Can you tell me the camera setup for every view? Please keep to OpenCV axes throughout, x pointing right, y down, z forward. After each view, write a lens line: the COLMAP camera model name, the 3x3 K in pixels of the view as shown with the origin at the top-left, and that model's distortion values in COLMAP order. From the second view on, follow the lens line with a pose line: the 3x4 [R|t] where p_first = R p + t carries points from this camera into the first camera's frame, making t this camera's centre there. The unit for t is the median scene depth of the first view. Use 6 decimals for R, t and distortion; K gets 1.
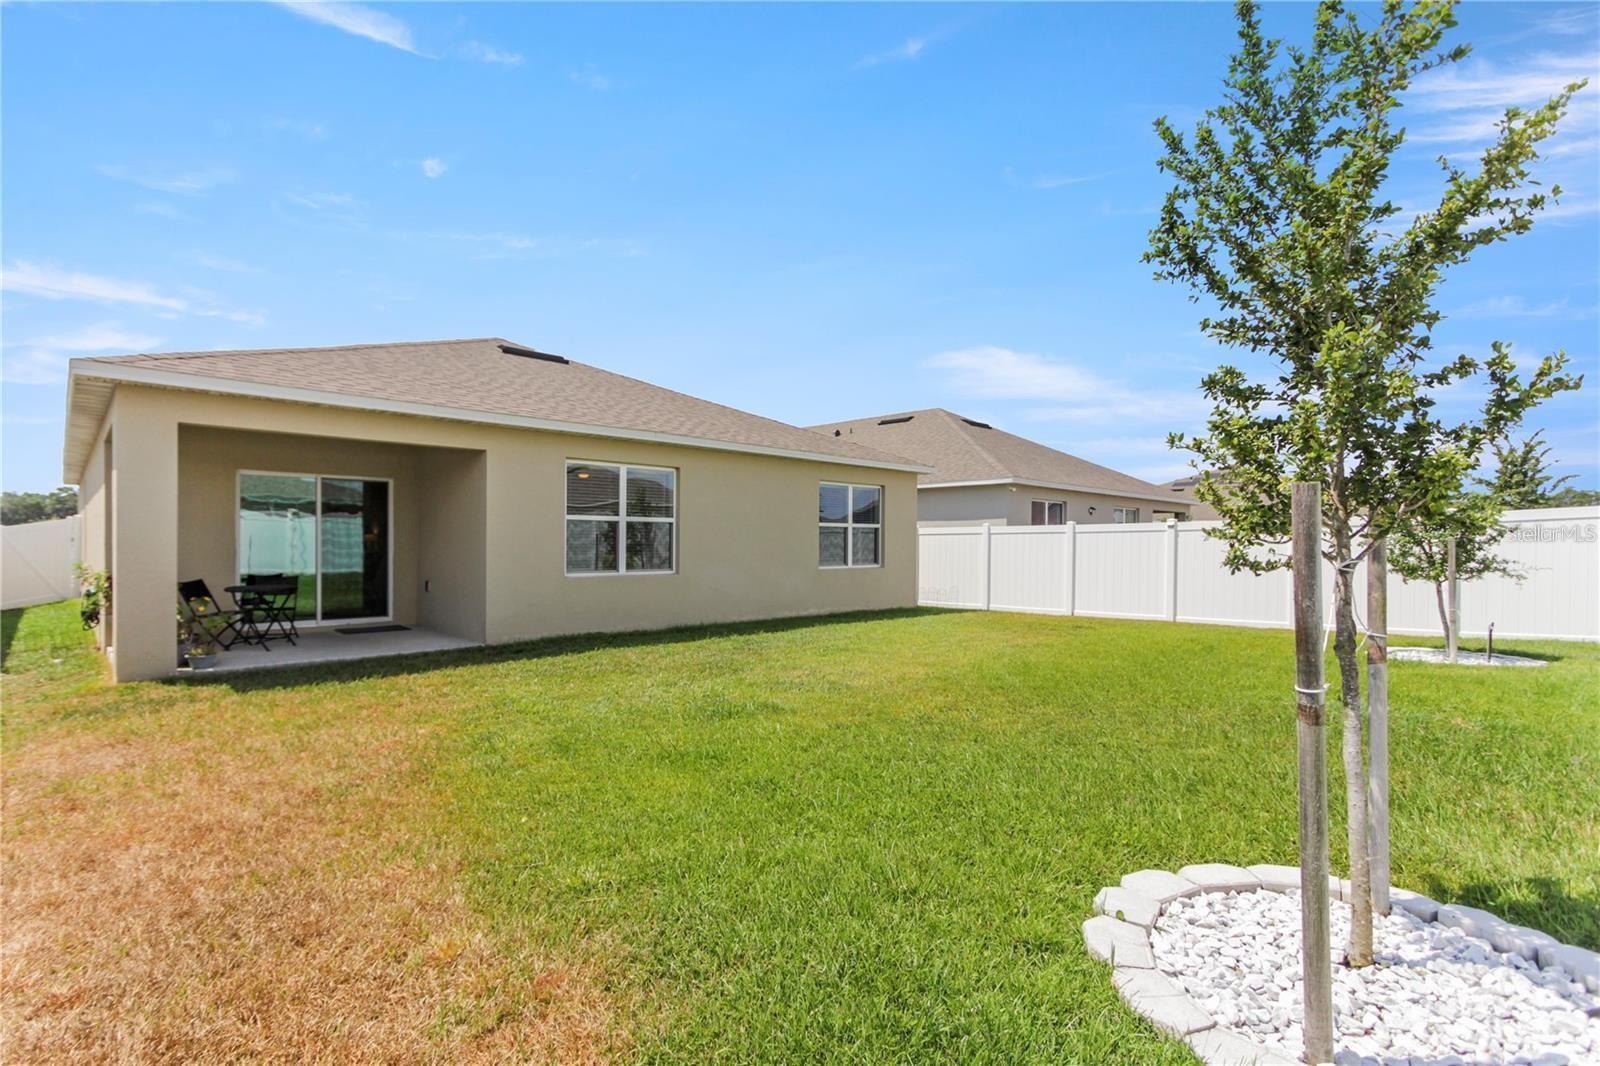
lens RADIAL K [[742.0, 0, 791.2], [0, 742.0, 534.6], [0, 0, 1]] dist [0.003130, 0.001831]
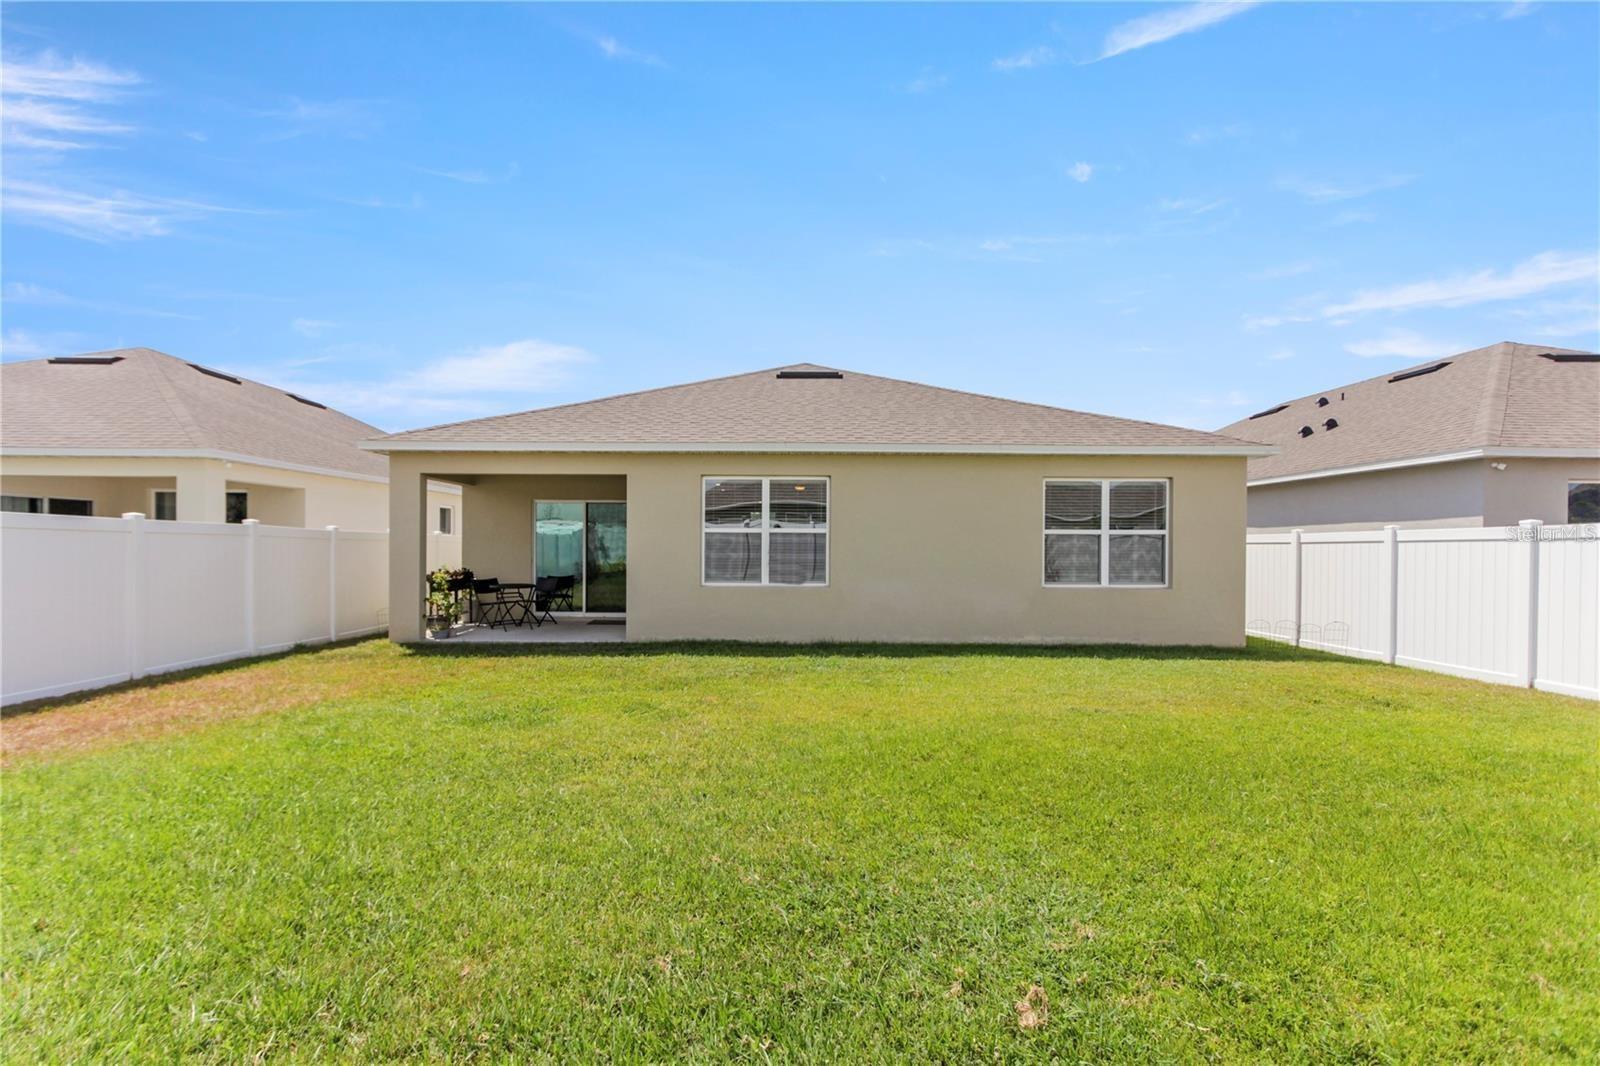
lens RADIAL K [[742.0, 0, 795.7], [0, 742.0, 546.8], [0, 0, 1]] dist [0.003130, 0.001831]
pose [[0.728708, -0.000972, -0.684823, 0.419657], [0.004356, 0.999985, 0.003216, -0.001851], [0.684810, -0.005326, 0.728702, 0.243692]]
